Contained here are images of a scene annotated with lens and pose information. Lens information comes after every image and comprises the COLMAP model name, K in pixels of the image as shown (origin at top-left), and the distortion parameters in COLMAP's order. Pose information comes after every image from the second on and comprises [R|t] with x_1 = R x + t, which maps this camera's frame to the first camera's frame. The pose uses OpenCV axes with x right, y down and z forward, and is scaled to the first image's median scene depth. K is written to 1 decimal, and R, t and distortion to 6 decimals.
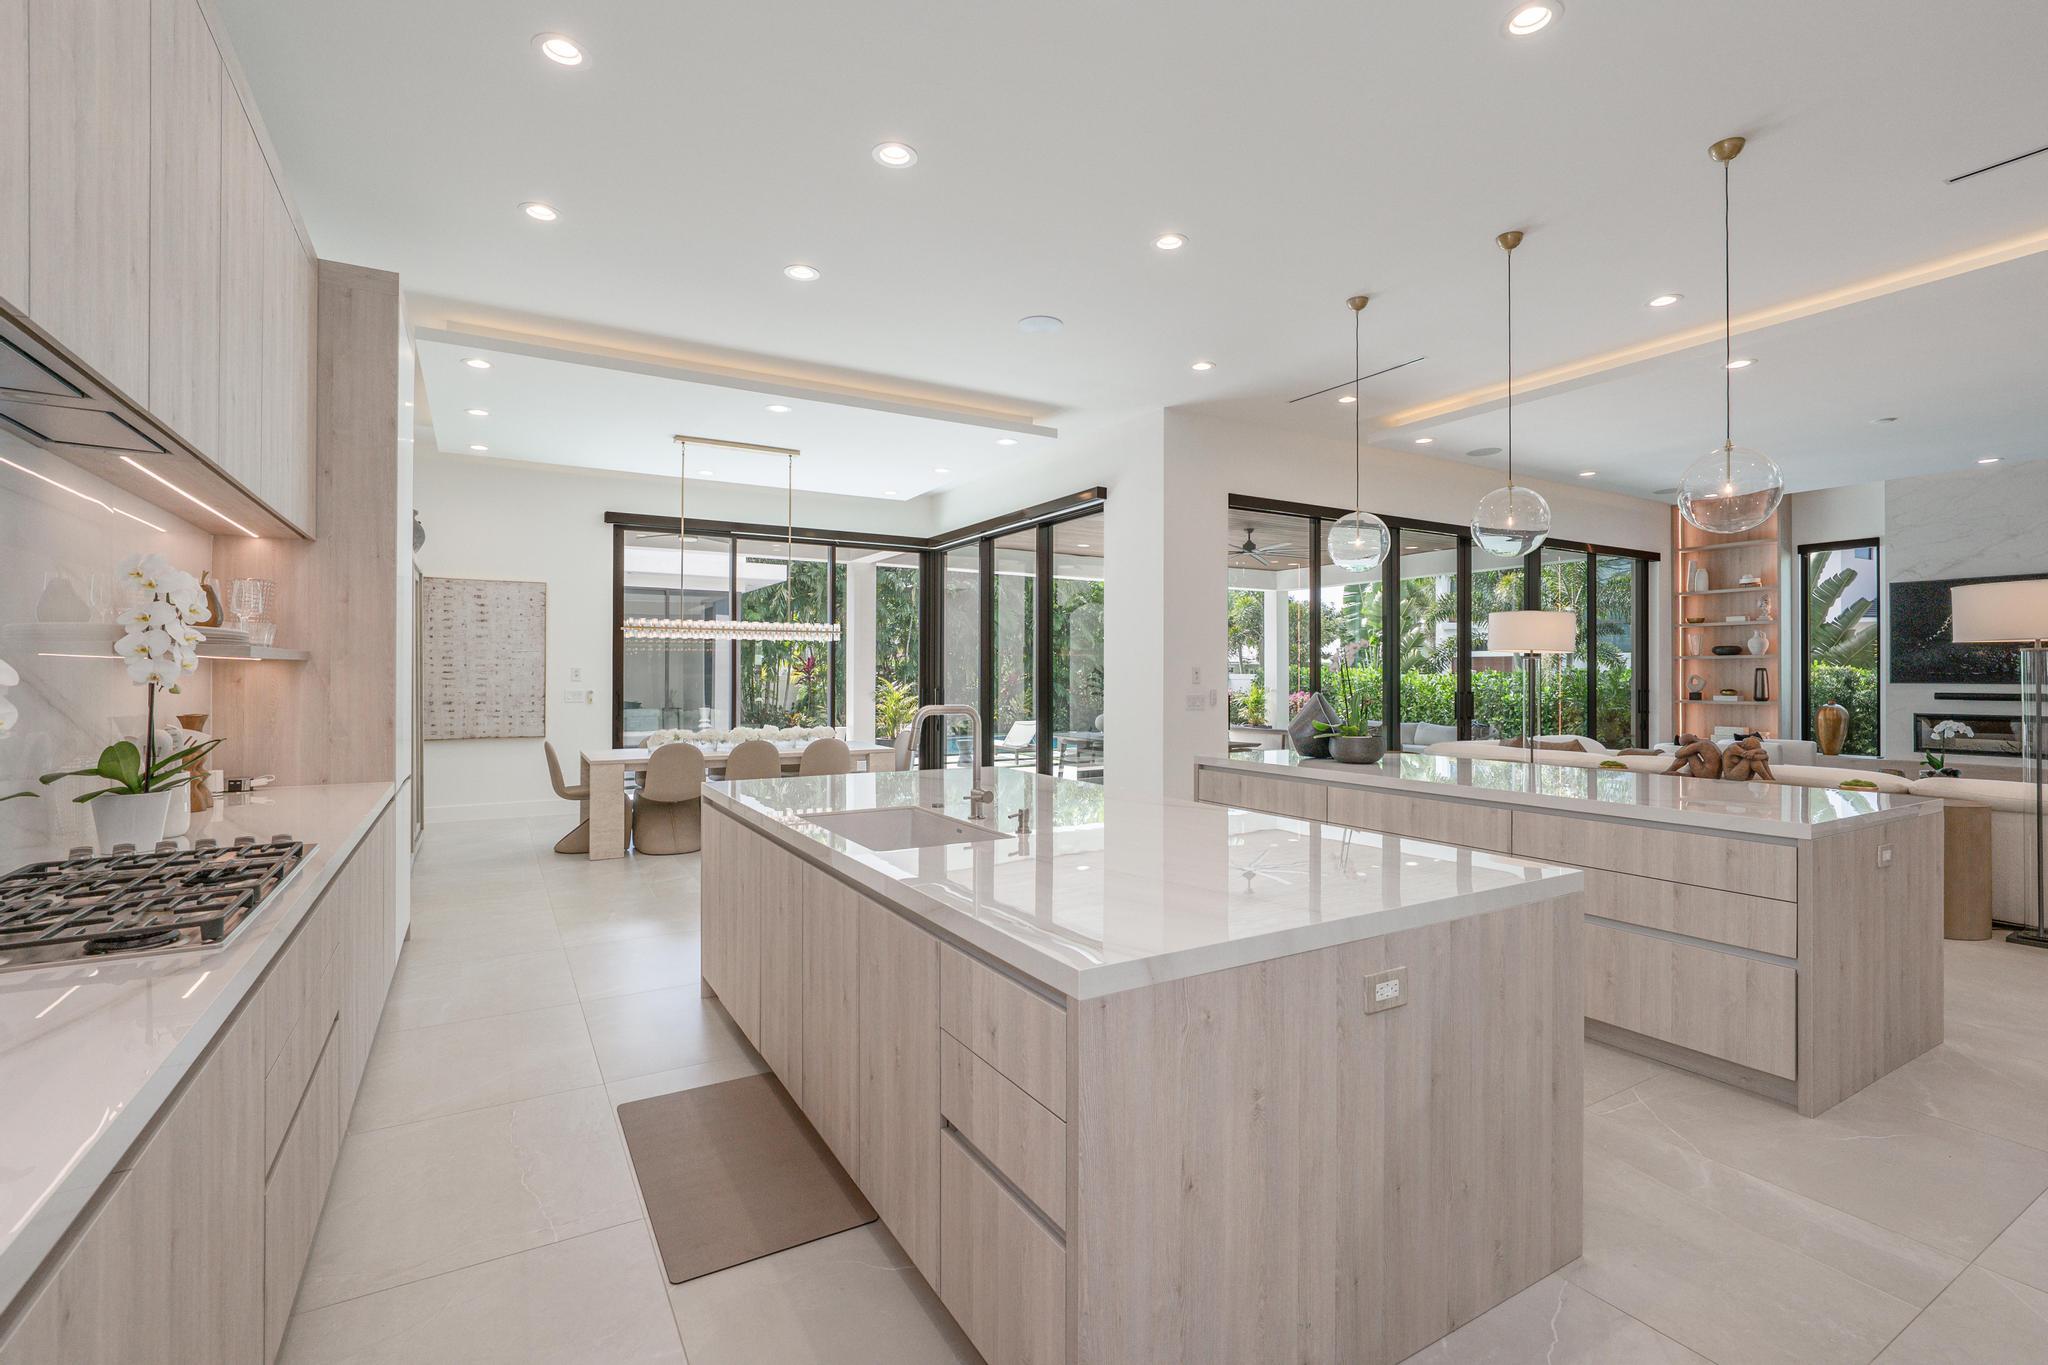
lens RADIAL K [[919.5, 0, 1023.3], [0, 919.5, 686.9], [0, 0, 1]] dist [-0.000595, 0.000484]
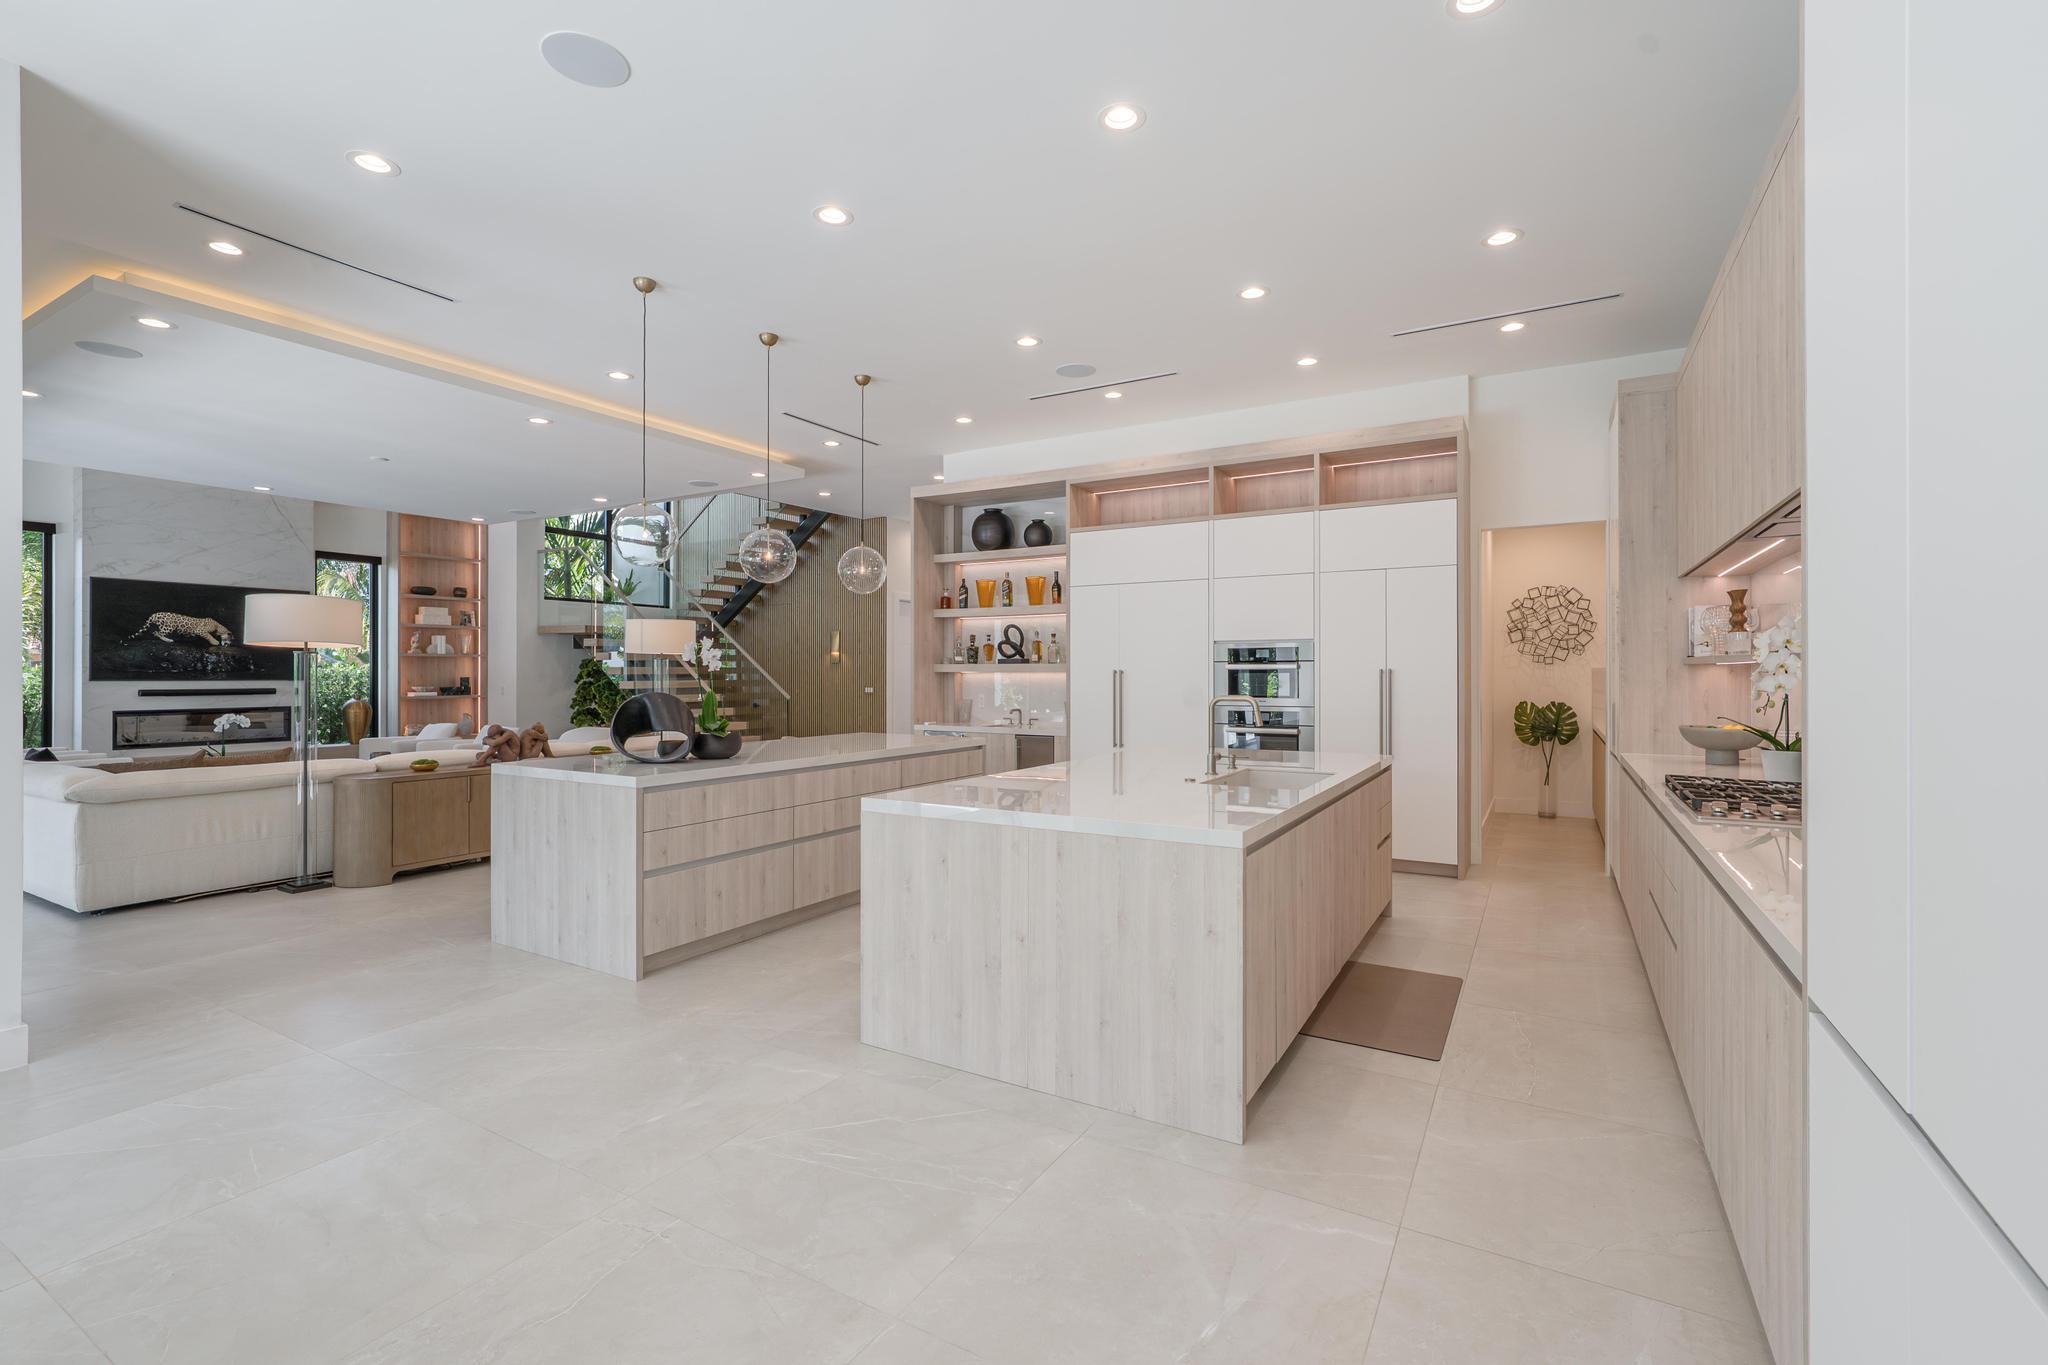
lens RADIAL K [[899.7, 0, 1024.0], [0, 899.7, 682.5], [0, 0, 1]] dist [0.001422, 0.000186]
pose [[-0.488753, -0.008554, 0.872380, -0.376146], [0.009647, 0.999838, 0.015209, -0.007869], [-0.872369, 0.015849, -0.488591, 0.646337]]
